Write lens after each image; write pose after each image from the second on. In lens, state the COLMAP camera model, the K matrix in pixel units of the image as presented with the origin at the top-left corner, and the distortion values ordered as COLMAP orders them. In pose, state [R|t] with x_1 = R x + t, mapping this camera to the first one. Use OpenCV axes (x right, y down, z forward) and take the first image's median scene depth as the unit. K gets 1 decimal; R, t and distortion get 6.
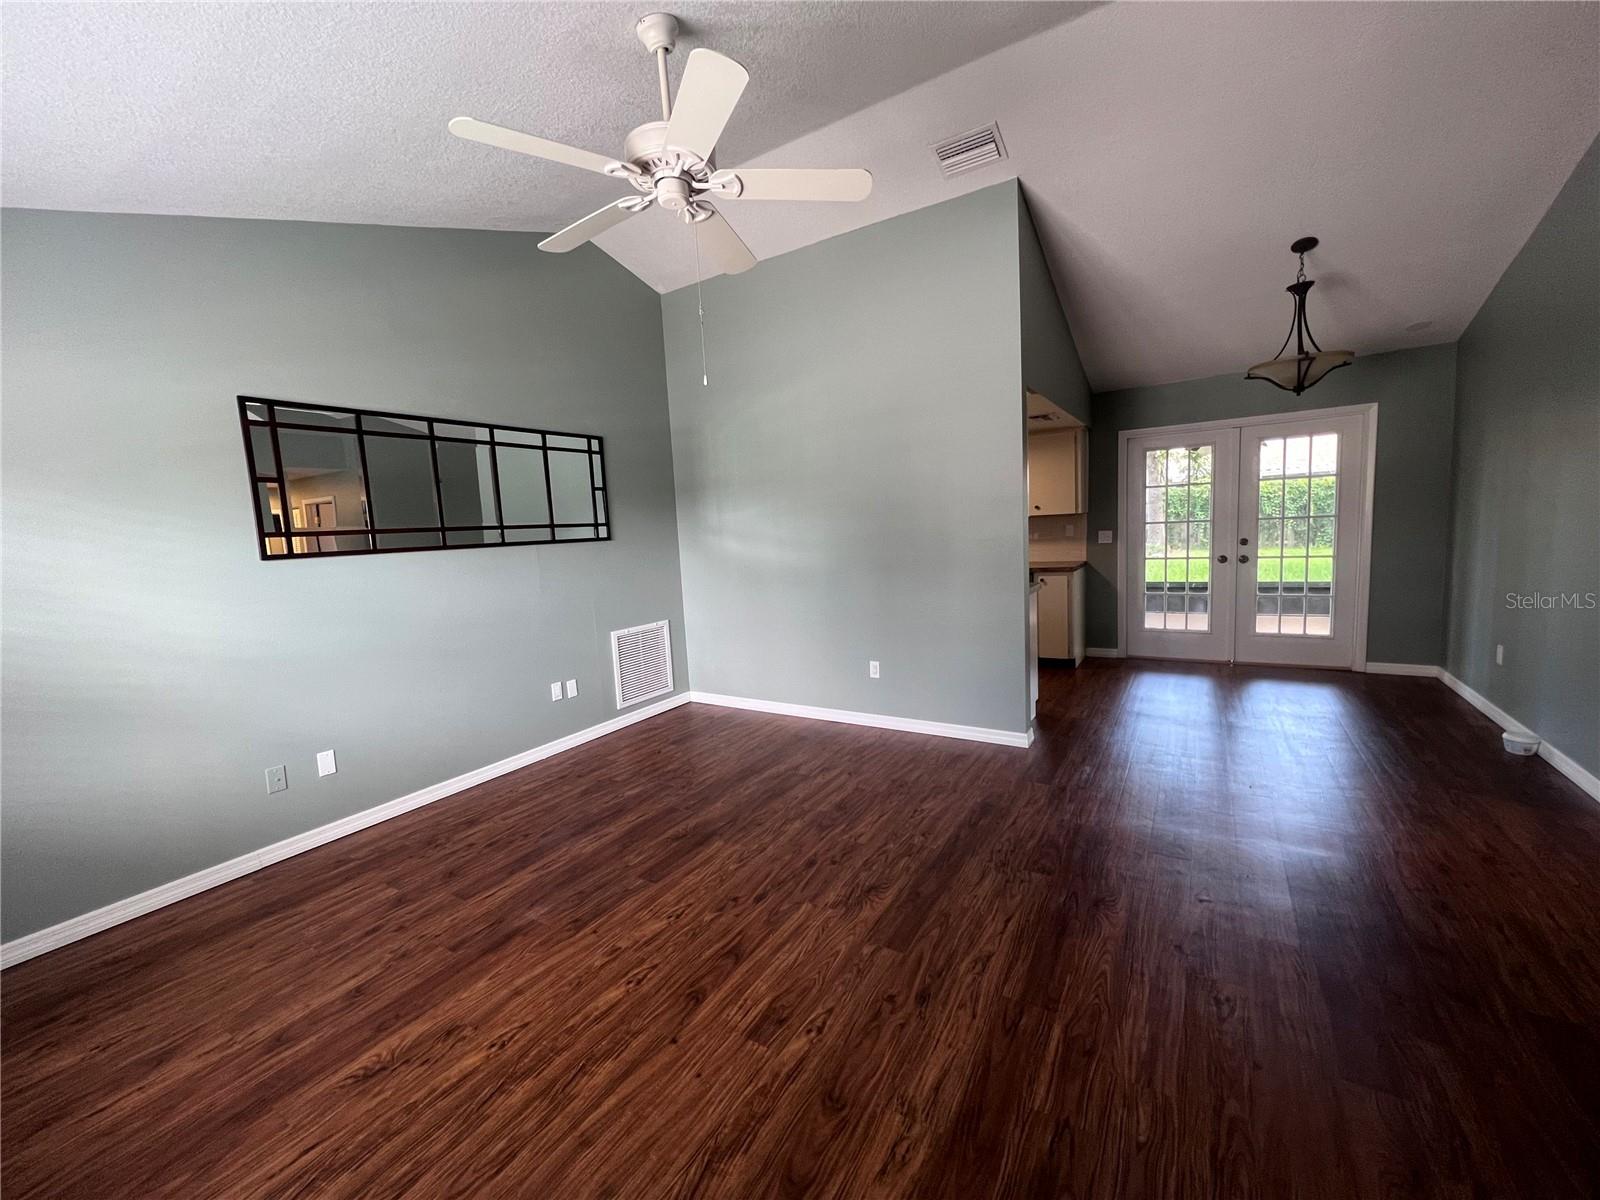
lens RADIAL K [[641.9, 0, 798.2], [0, 641.9, 596.5], [0, 0, 1]] dist [-0.001234, 0.001087]
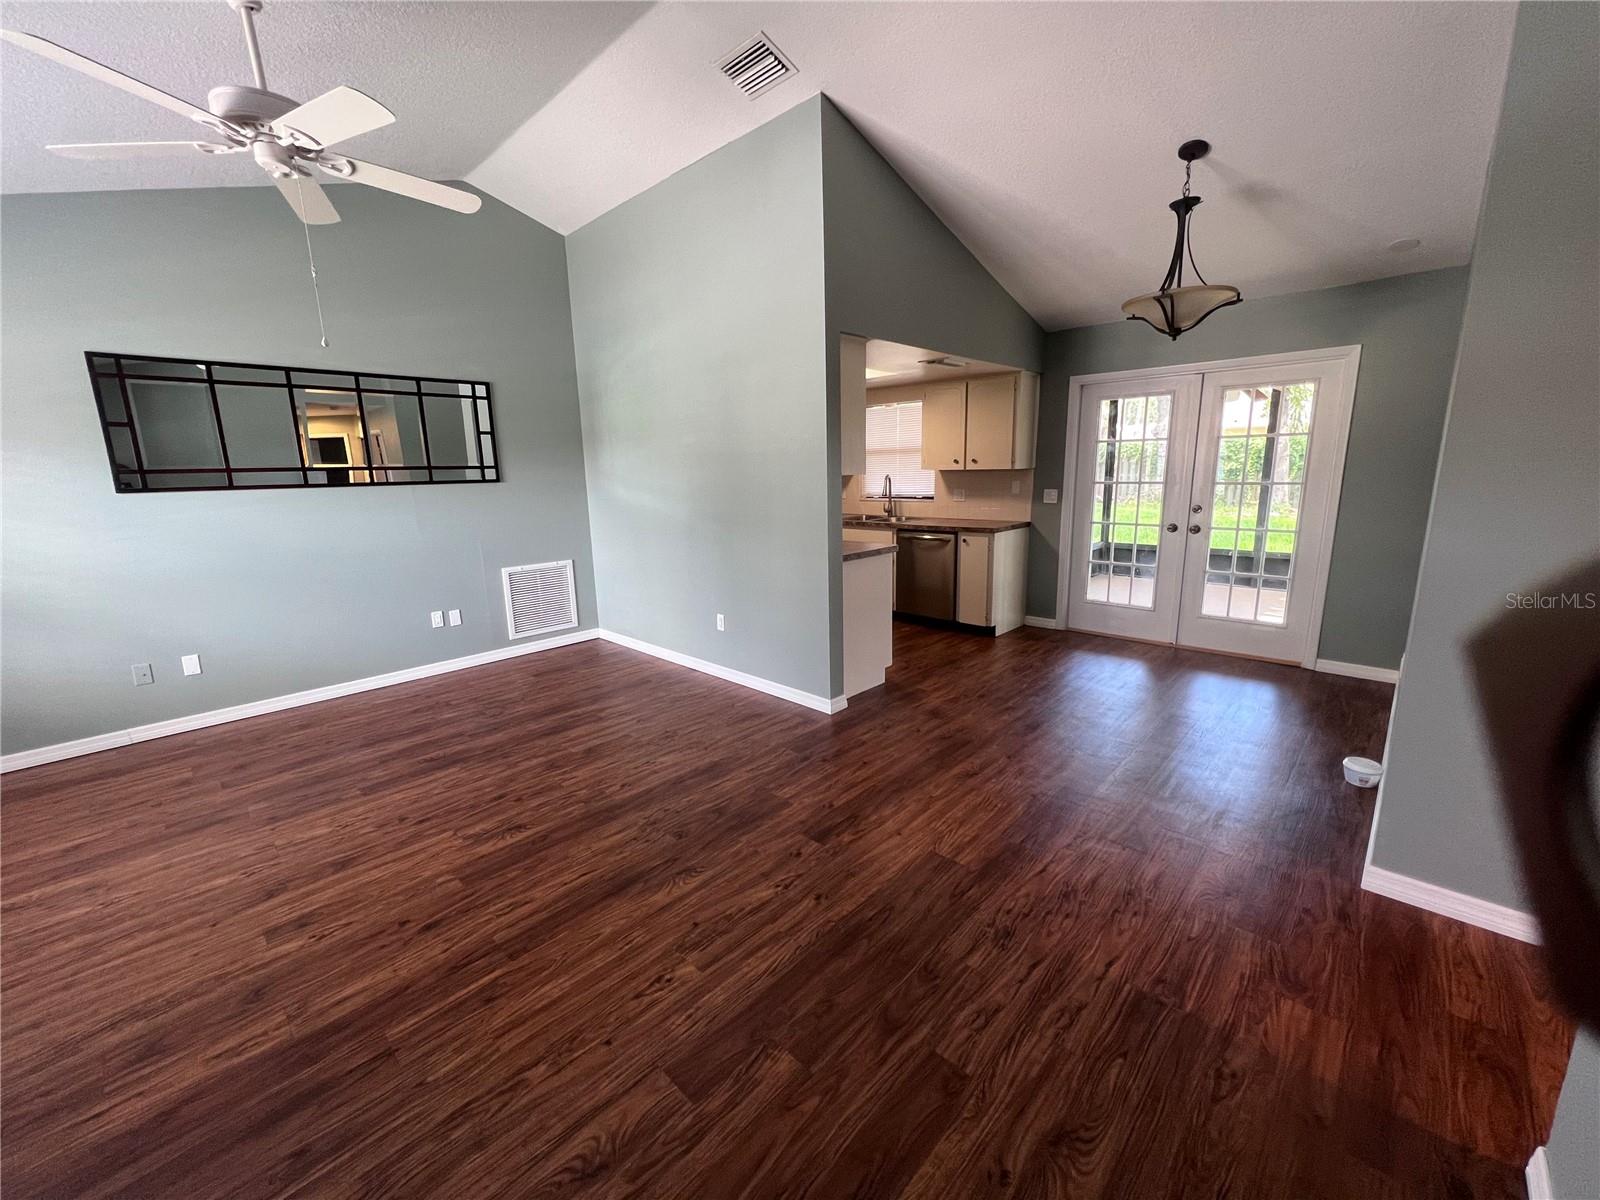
lens RADIAL K [[641.9, 0, 798.1], [0, 641.9, 596.0], [0, 0, 1]] dist [-0.001234, 0.001087]
pose [[0.978752, 0.070838, -0.192420, 0.567423], [-0.052025, 0.993513, 0.101124, -0.046483], [0.198335, -0.088965, 0.976088, 0.060624]]
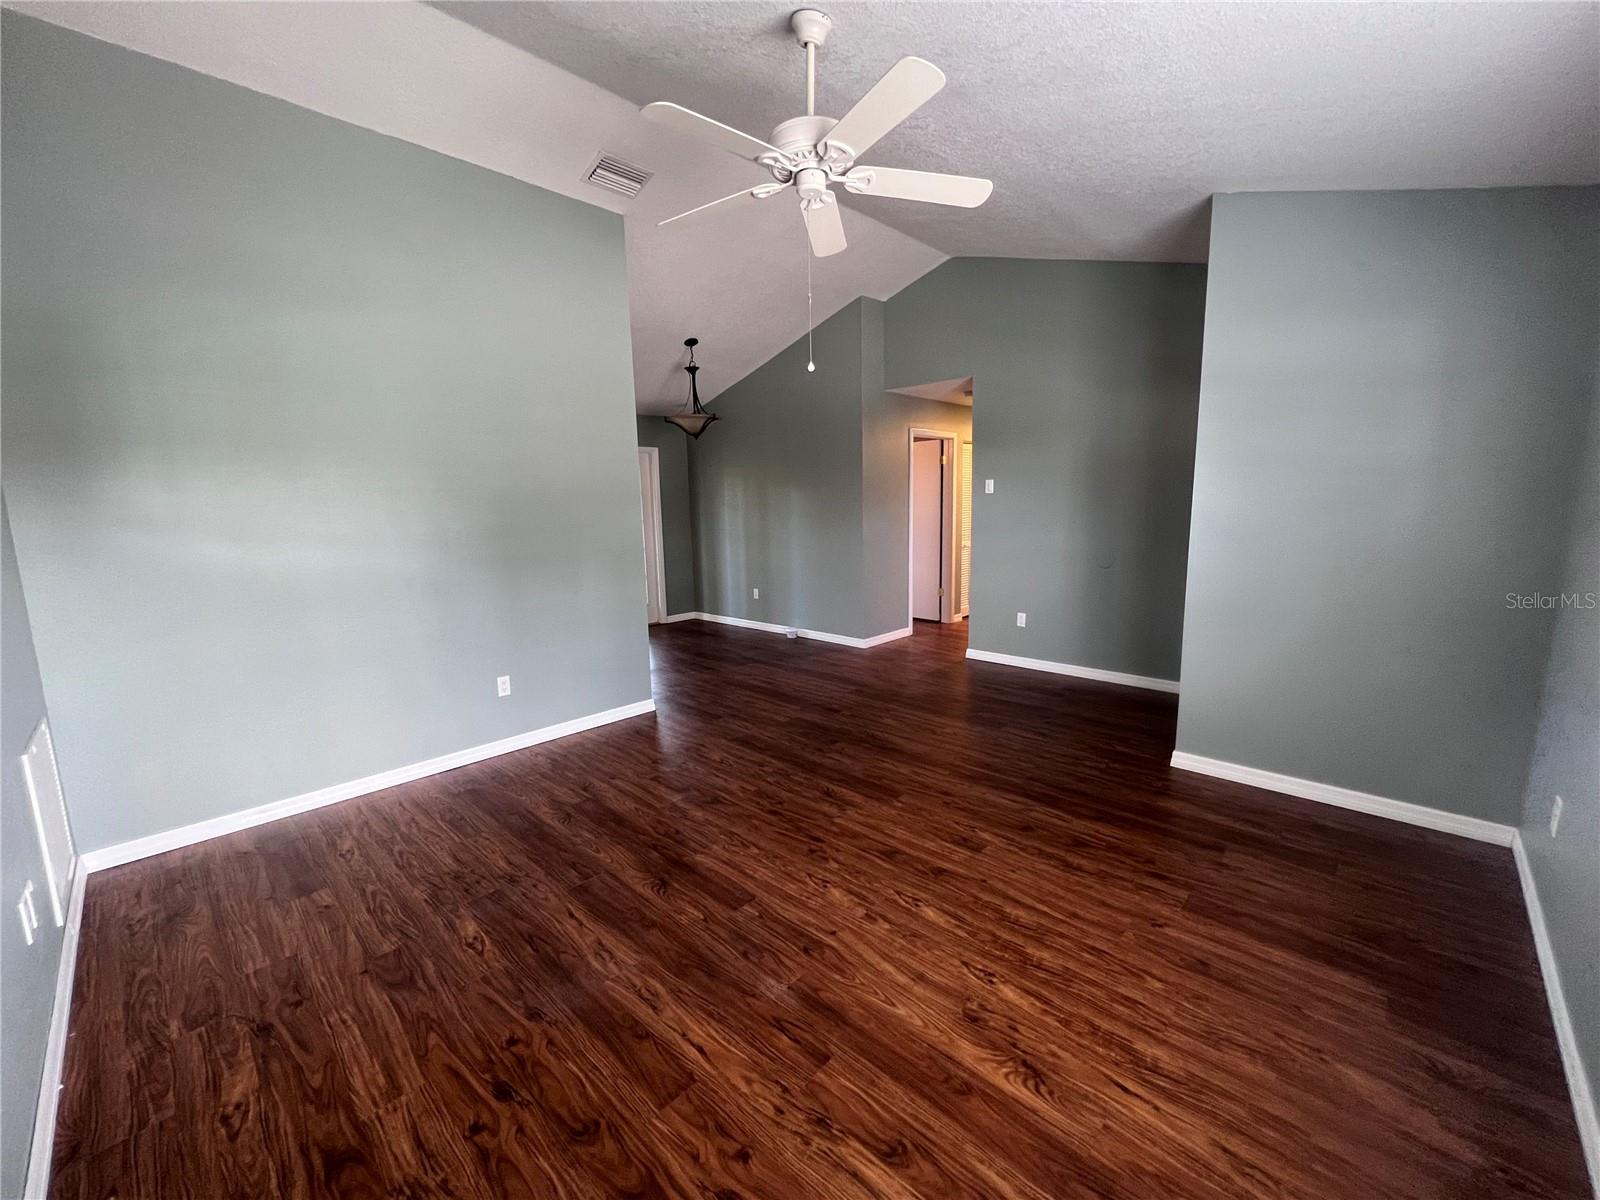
lens RADIAL K [[641.9, 0, 799.9], [0, 641.9, 596.5], [0, 0, 1]] dist [-0.001234, 0.001087]
pose [[0.201054, -0.094992, 0.974963, -0.828672], [0.122896, 0.989869, 0.071101, -0.022302], [-0.971841, 0.105524, 0.210691, 0.558058]]
